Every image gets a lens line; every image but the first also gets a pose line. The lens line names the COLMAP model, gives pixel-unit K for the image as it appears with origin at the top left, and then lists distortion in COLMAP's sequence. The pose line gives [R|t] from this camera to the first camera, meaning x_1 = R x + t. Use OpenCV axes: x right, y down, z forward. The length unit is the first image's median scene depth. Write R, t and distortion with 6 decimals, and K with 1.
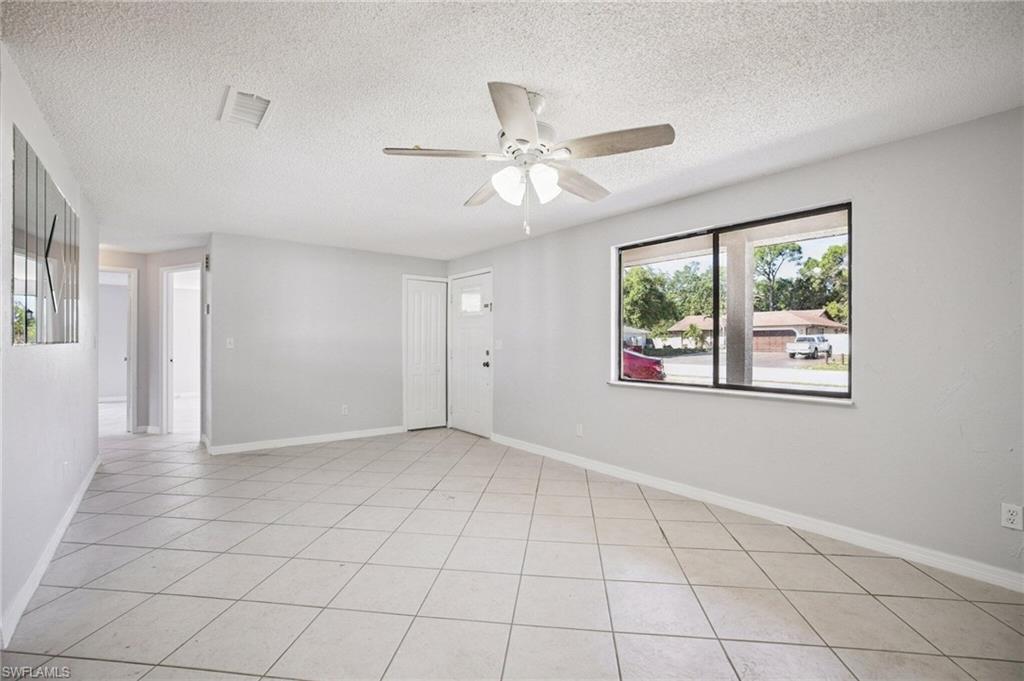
lens RADIAL K [[447.9, 0, 504.8], [0, 447.9, 338.3], [0, 0, 1]] dist [-0.022947, 0.002232]
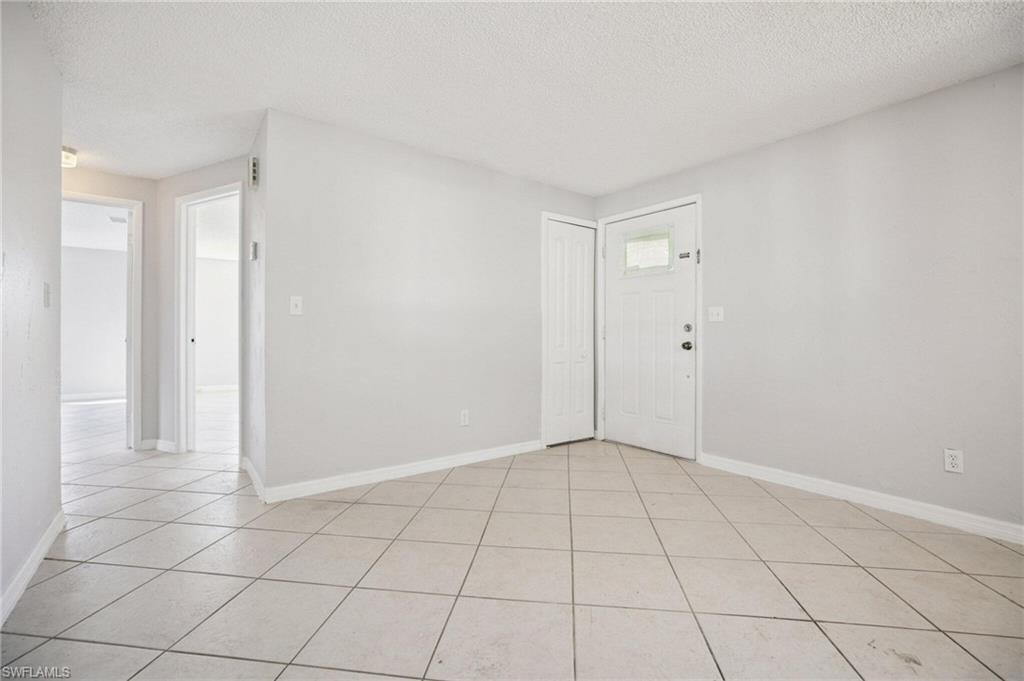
lens RADIAL K [[447.9, 0, 521.0], [0, 447.9, 330.4], [0, 0, 1]] dist [-0.022947, 0.002232]
pose [[0.999992, 0.001135, -0.003770, -0.275978], [-0.001119, 0.999991, 0.004092, 0.033627], [0.003775, -0.004088, 0.999985, 0.359595]]
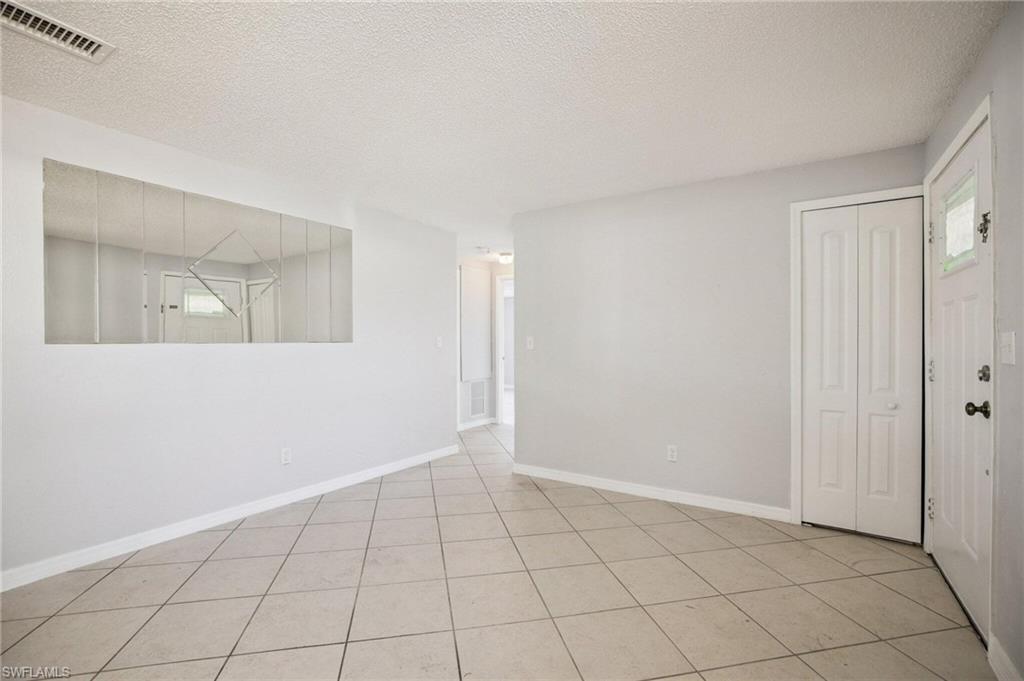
lens RADIAL K [[447.9, 0, 509.0], [0, 447.9, 344.4], [0, 0, 1]] dist [-0.022947, 0.002232]
pose [[0.334913, 0.001666, -0.942247, 0.140139], [0.009282, 0.999944, 0.005067, 0.007122], [0.942203, -0.010443, 0.334879, 0.581644]]
